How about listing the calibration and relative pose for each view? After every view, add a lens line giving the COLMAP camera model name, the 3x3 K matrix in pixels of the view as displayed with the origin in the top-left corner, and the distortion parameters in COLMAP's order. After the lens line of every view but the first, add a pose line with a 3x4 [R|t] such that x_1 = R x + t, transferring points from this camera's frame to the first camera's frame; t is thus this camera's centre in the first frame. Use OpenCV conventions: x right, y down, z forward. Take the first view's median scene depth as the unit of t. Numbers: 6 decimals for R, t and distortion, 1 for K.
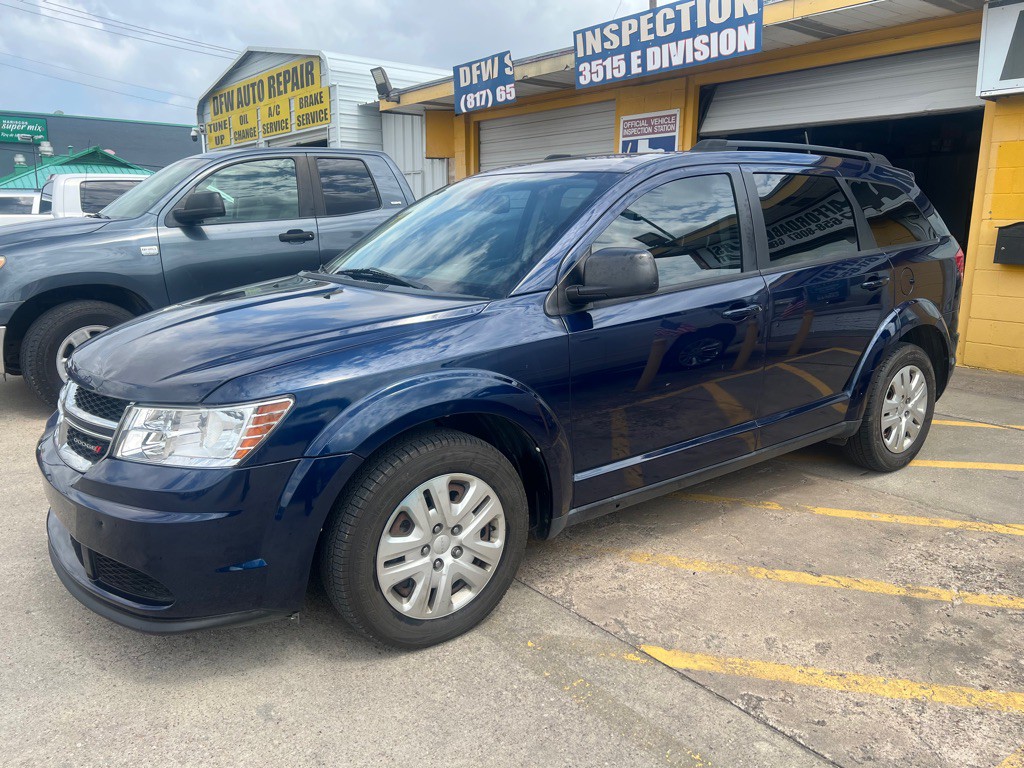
lens RADIAL K [[760.3, 0, 516.8], [0, 760.3, 379.9], [0, 0, 1]] dist [0.036252, -0.044153]
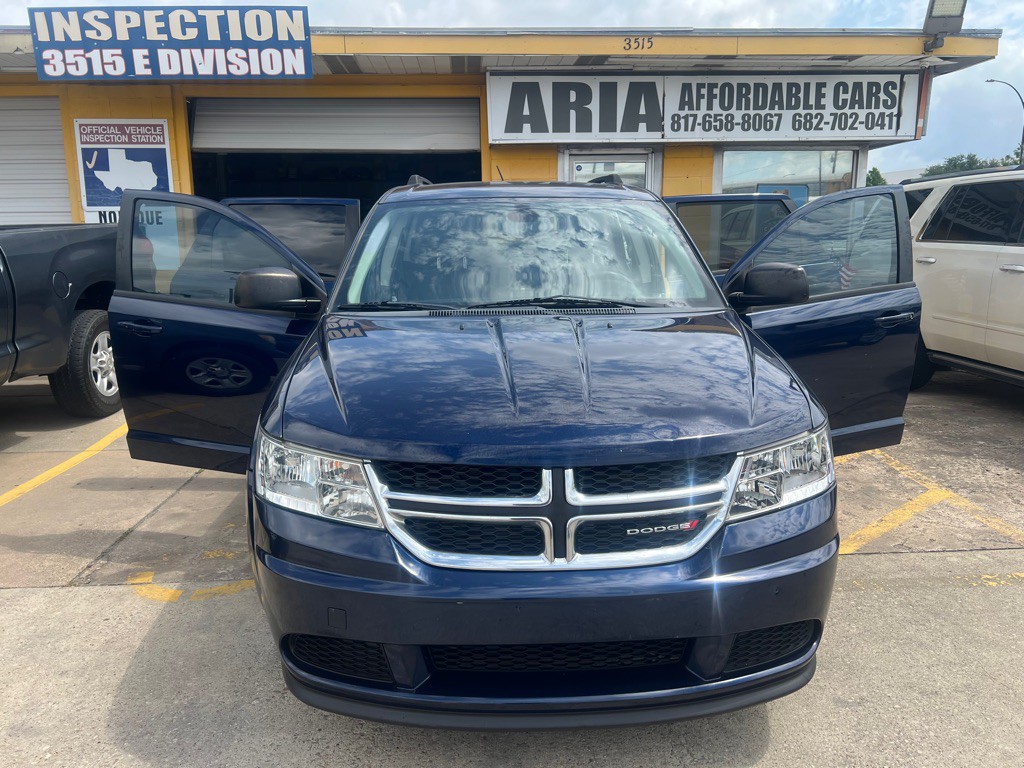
lens RADIAL K [[760.3, 0, 516.8], [0, 760.3, 379.9], [0, 0, 1]] dist [0.036252, -0.044153]
pose [[0.579577, -0.158207, 0.799413, -0.847270], [0.179294, 0.981693, 0.064292, -0.094237], [-0.794950, 0.106068, 0.597331, 0.426513]]
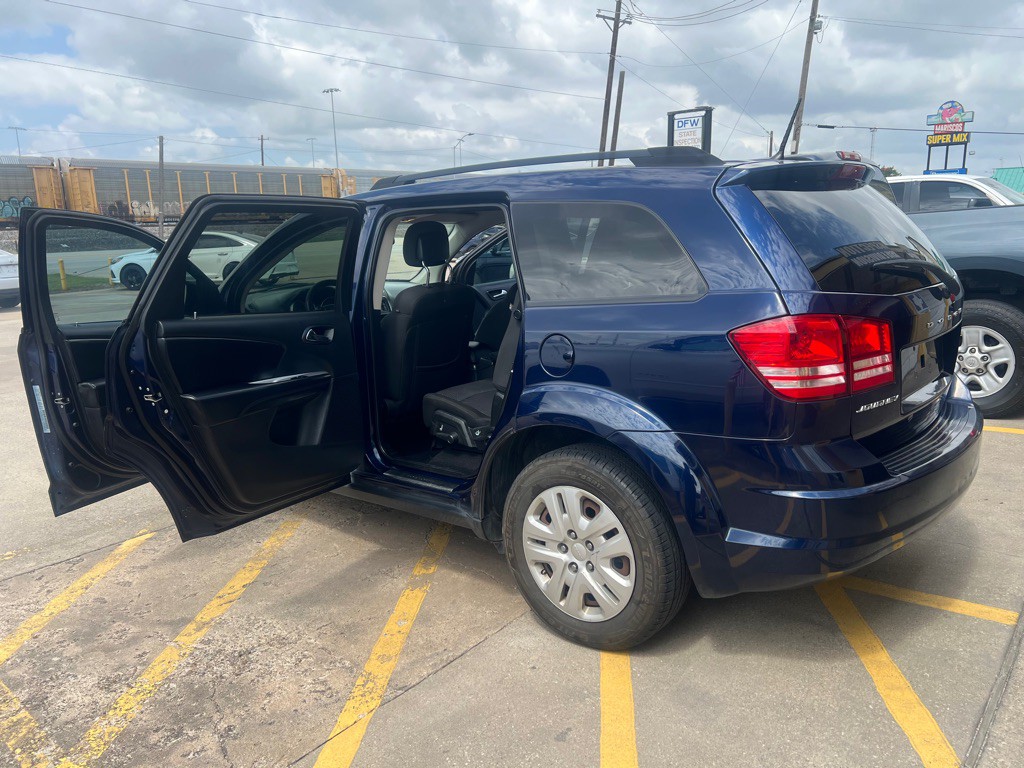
lens RADIAL K [[925.2, 0, 536.9], [0, 925.2, 382.4], [0, 0, 1]] dist [0.056803, -0.134450]
pose [[0.157556, 0.150262, -0.976011, 1.353387], [-0.192470, 0.974074, 0.118894, -0.181613], [0.968572, 0.169121, 0.182392, 0.945329]]
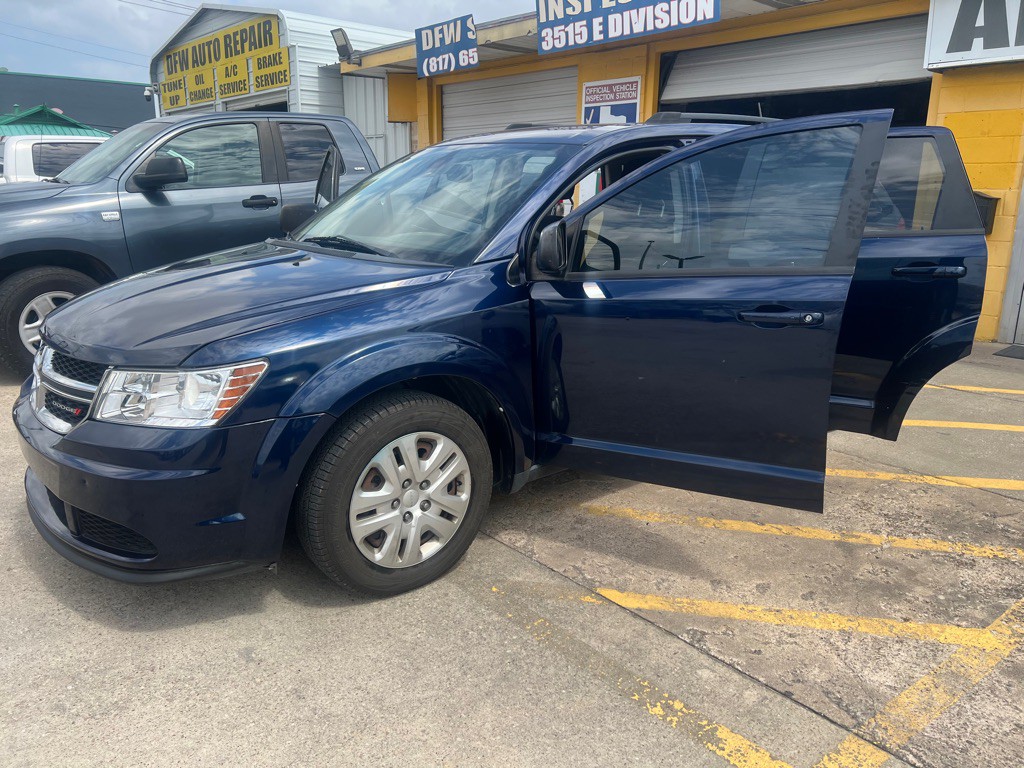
lens RADIAL K [[764.5, 0, 518.1], [0, 764.5, 369.9], [0, 0, 1]] dist [0.038184, -0.044727]
pose [[0.998868, -0.005965, 0.047192, 0.001293], [0.004474, 0.999489, 0.031652, 0.002471], [-0.047357, -0.031405, 0.998384, -0.049284]]
